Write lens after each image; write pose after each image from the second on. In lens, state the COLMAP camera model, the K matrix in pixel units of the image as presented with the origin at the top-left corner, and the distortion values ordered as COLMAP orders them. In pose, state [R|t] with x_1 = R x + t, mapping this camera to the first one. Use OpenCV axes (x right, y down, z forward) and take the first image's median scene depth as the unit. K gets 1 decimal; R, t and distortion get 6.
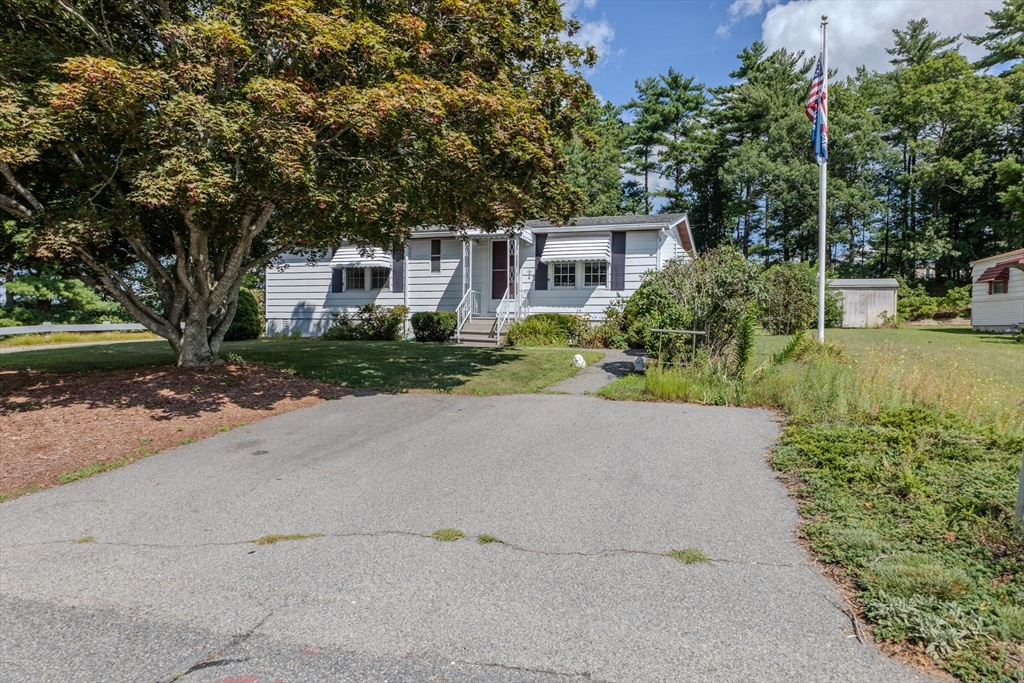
lens RADIAL K [[682.7, 0, 512.0], [0, 682.7, 341.5], [0, 0, 1]] dist [-0.002518, 0.000538]
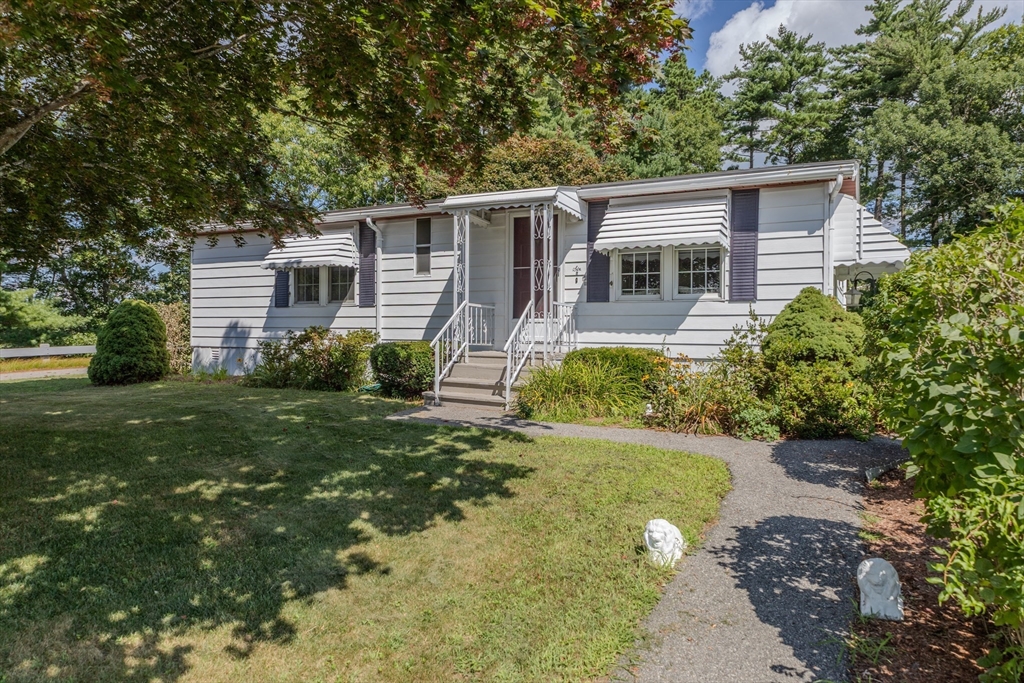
lens RADIAL K [[682.7, 0, 512.0], [0, 682.7, 341.5], [0, 0, 1]] dist [-0.002518, 0.000538]
pose [[0.991373, -0.002205, -0.131049, 0.042981], [0.001765, 0.999992, -0.003472, -0.038531], [0.131056, 0.003211, 0.991370, 0.409644]]
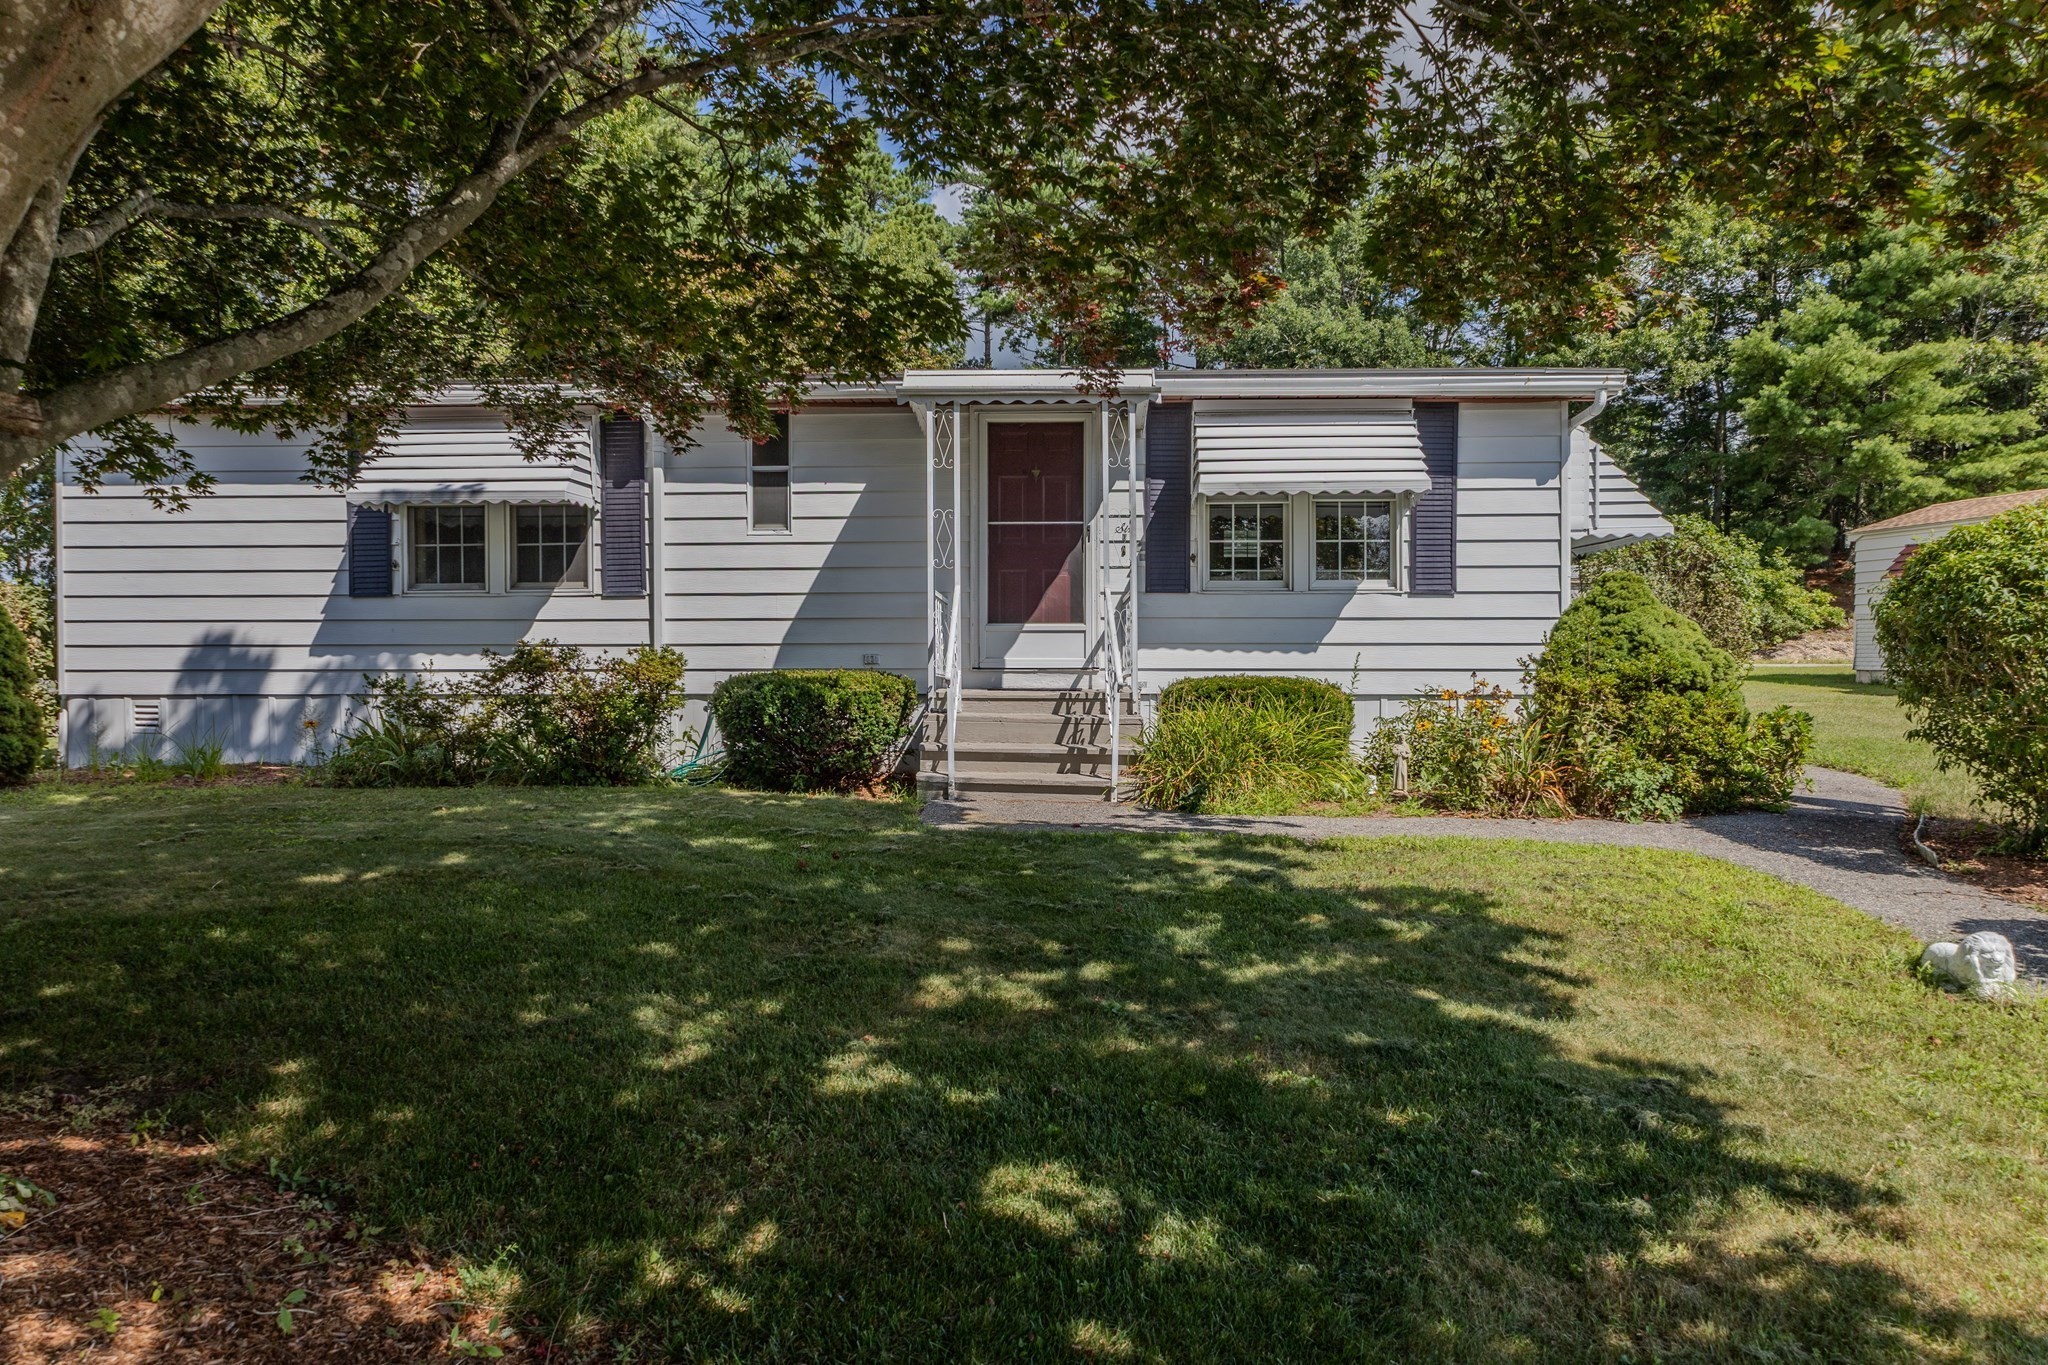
lens RADIAL K [[1345.1, 0, 1044.1], [0, 1345.1, 687.8], [0, 0, 1]] dist [-0.007440, 0.000880]
pose [[0.951600, -0.018226, 0.306798, -0.172974], [0.016801, 0.999832, 0.007285, -0.036747], [-0.306880, -0.001778, 0.951747, 0.431122]]
